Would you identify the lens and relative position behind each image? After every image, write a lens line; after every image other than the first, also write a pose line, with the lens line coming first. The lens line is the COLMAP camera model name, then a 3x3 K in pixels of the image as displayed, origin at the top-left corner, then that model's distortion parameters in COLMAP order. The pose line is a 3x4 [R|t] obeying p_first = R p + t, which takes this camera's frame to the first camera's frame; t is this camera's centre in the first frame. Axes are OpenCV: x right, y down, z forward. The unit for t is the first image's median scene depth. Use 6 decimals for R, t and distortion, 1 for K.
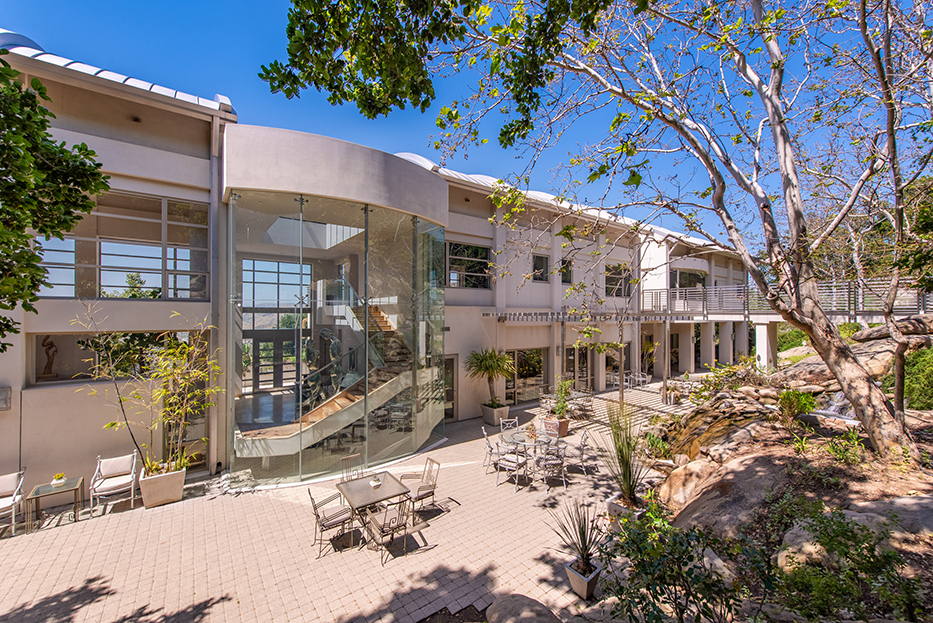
lens RADIAL K [[370.4, 0, 466.9], [0, 370.4, 313.4], [0, 0, 1]] dist [-0.001346, -0.000054]
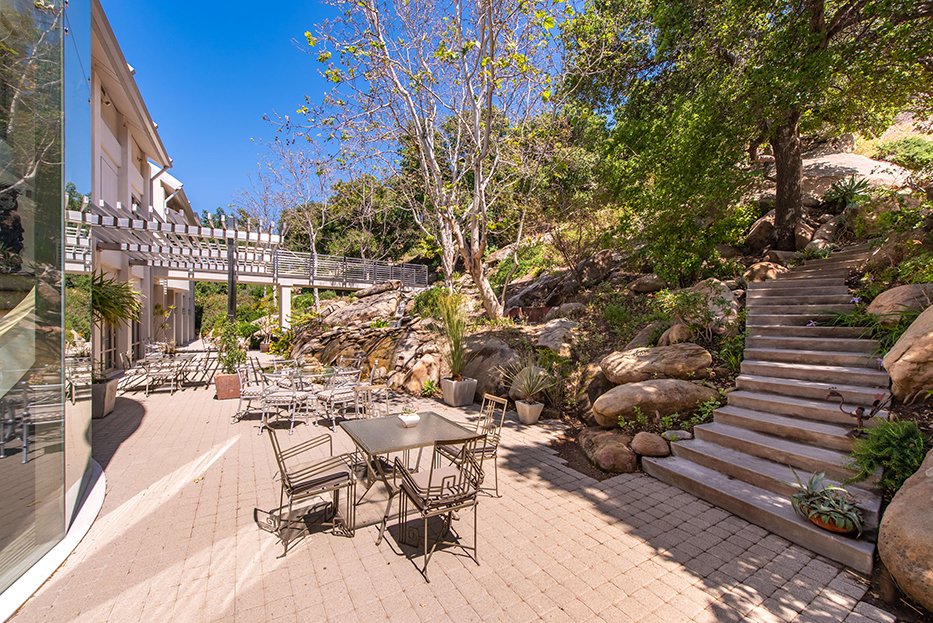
lens RADIAL K [[370.4, 0, 467.5], [0, 370.4, 317.6], [0, 0, 1]] dist [-0.001346, -0.000054]
pose [[0.089804, 0.003822, 0.995952, -0.671727], [-0.013488, 0.999906, -0.002621, 0.272155], [-0.995868, -0.013198, 0.089847, 0.756868]]
